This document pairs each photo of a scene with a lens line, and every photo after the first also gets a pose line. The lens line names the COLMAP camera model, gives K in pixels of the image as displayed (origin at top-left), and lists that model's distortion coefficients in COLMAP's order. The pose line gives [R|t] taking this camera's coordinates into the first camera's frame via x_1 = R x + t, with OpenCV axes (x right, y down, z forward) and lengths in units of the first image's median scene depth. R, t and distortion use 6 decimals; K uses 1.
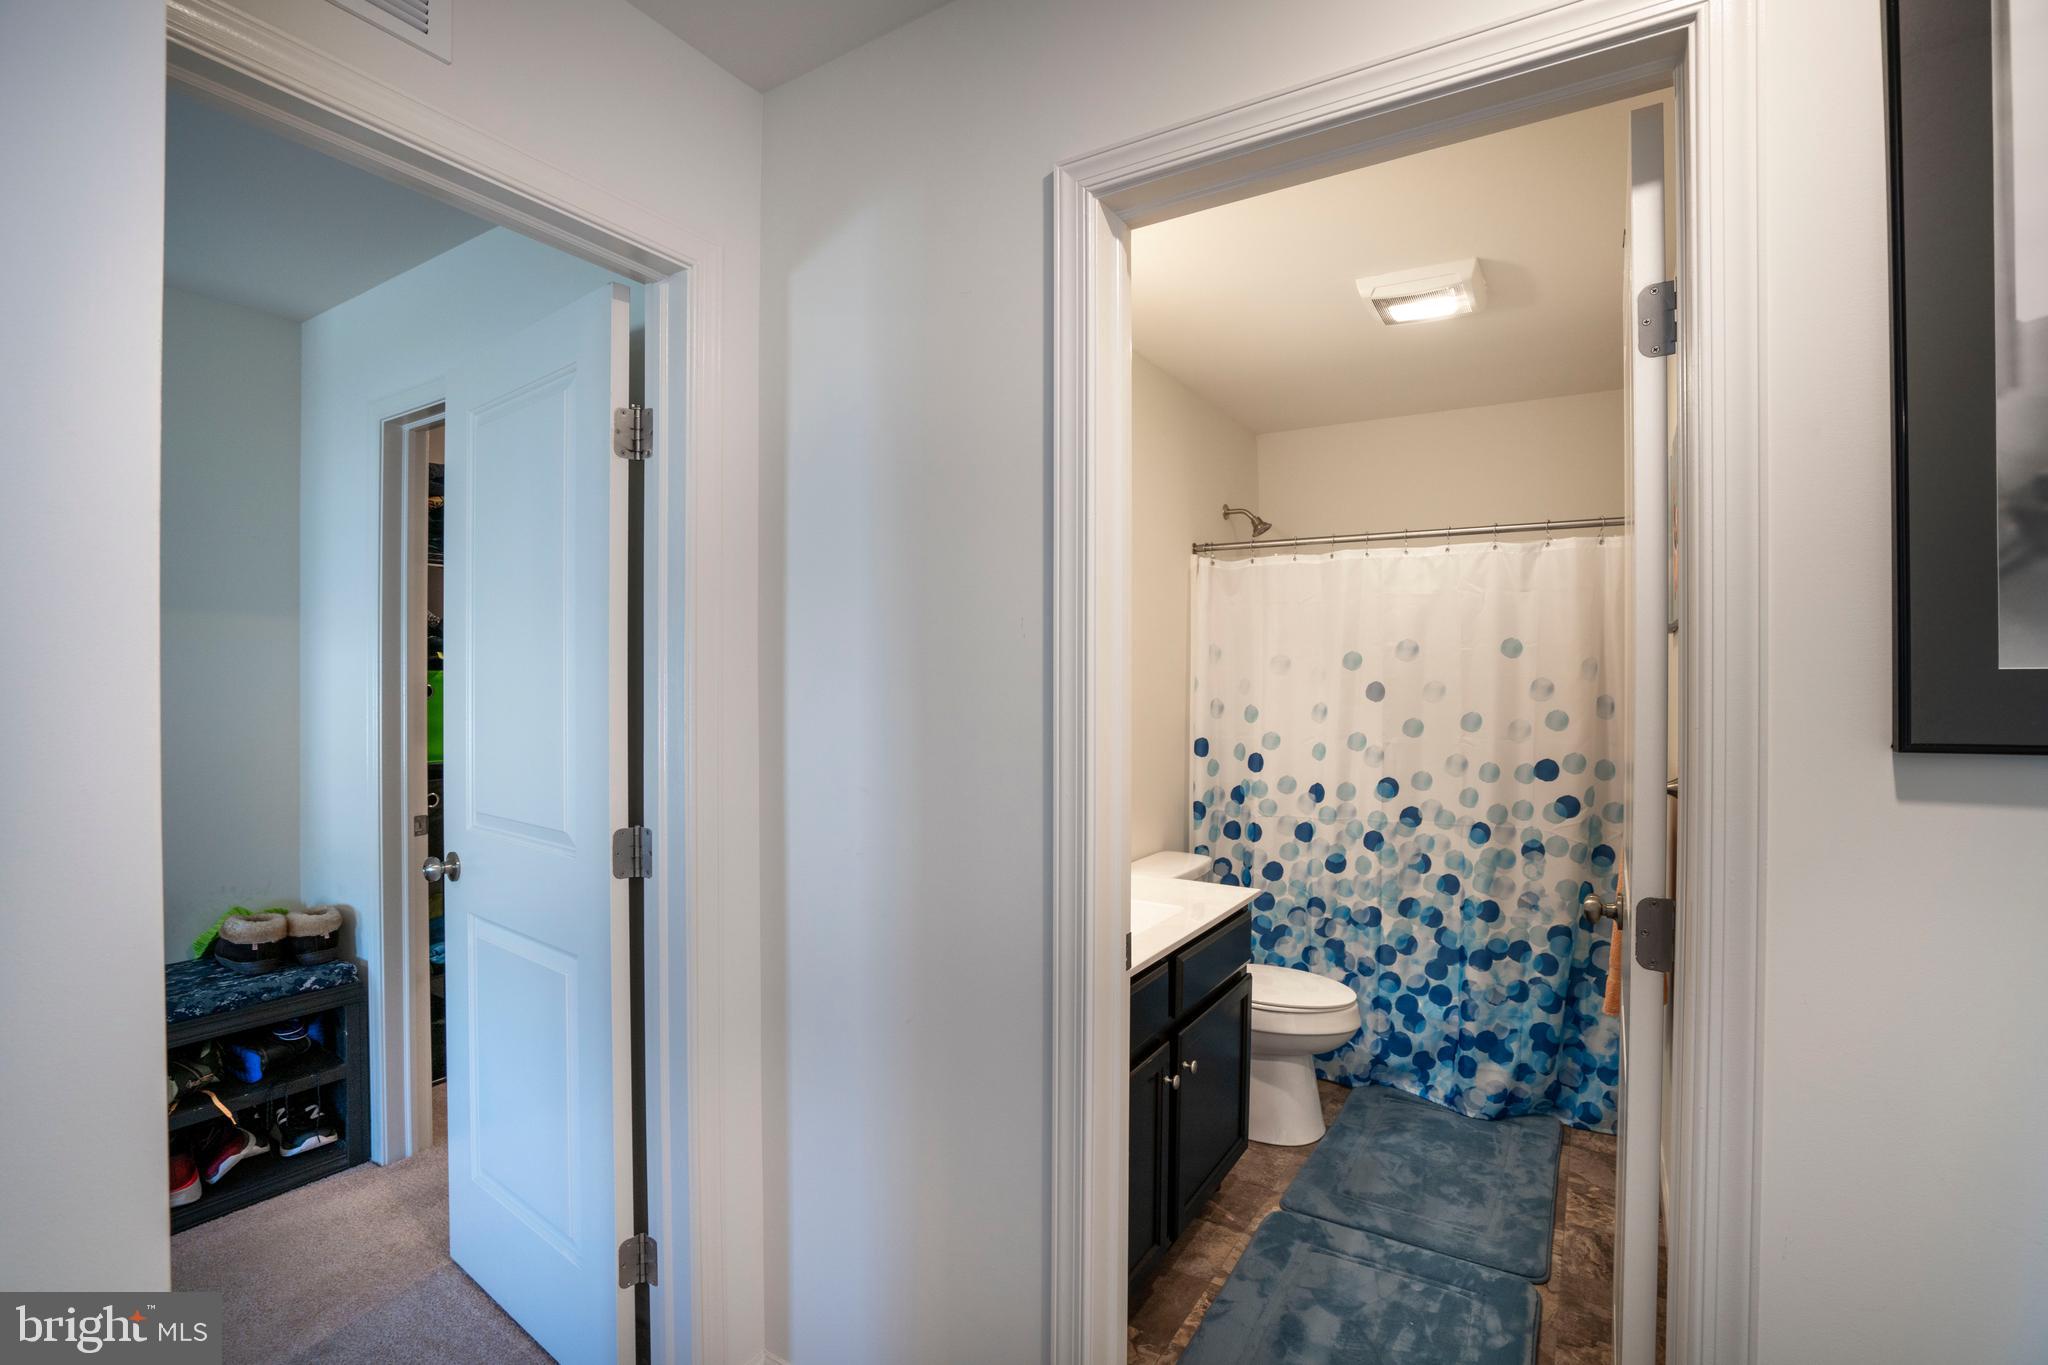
lens RADIAL K [[949.6, 0, 1018.5], [0, 949.6, 688.4], [0, 0, 1]] dist [-0.068185, 0.029388]
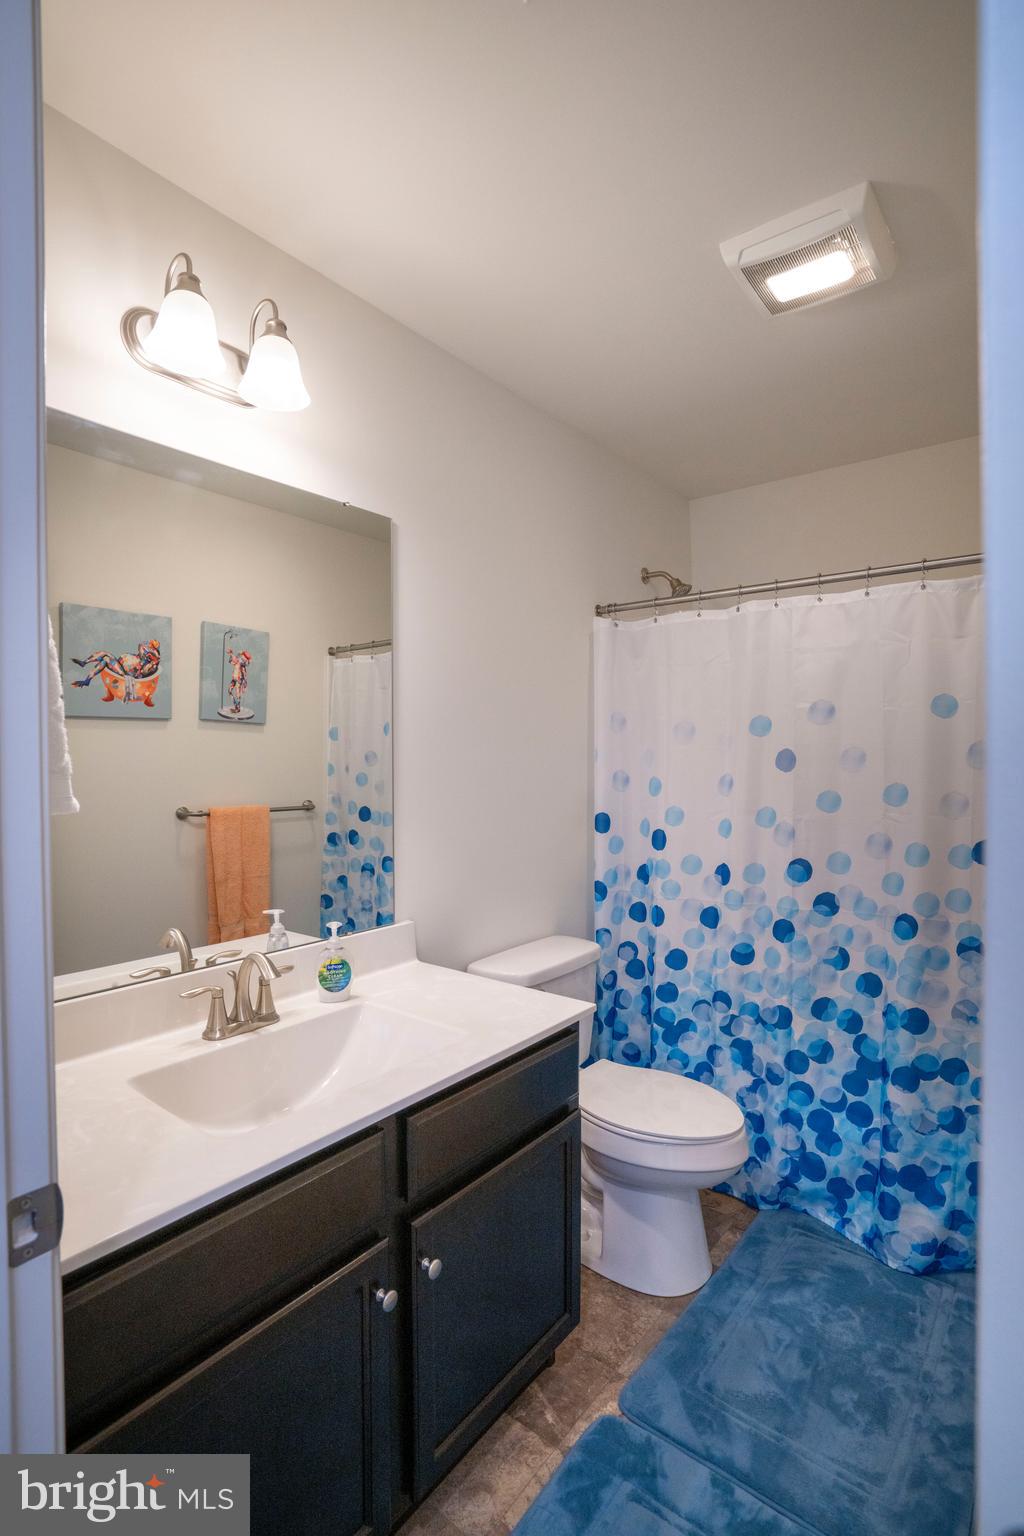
lens RADIAL K [[752.6, 0, 510.8], [0, 752.6, 774.5], [0, 0, 1]] dist [-0.051403, 0.022777]
pose [[0.994093, -0.009341, -0.108131, 0.208775], [0.010513, 0.999892, 0.010278, 0.006942], [0.108023, -0.011355, 0.994084, 0.291663]]
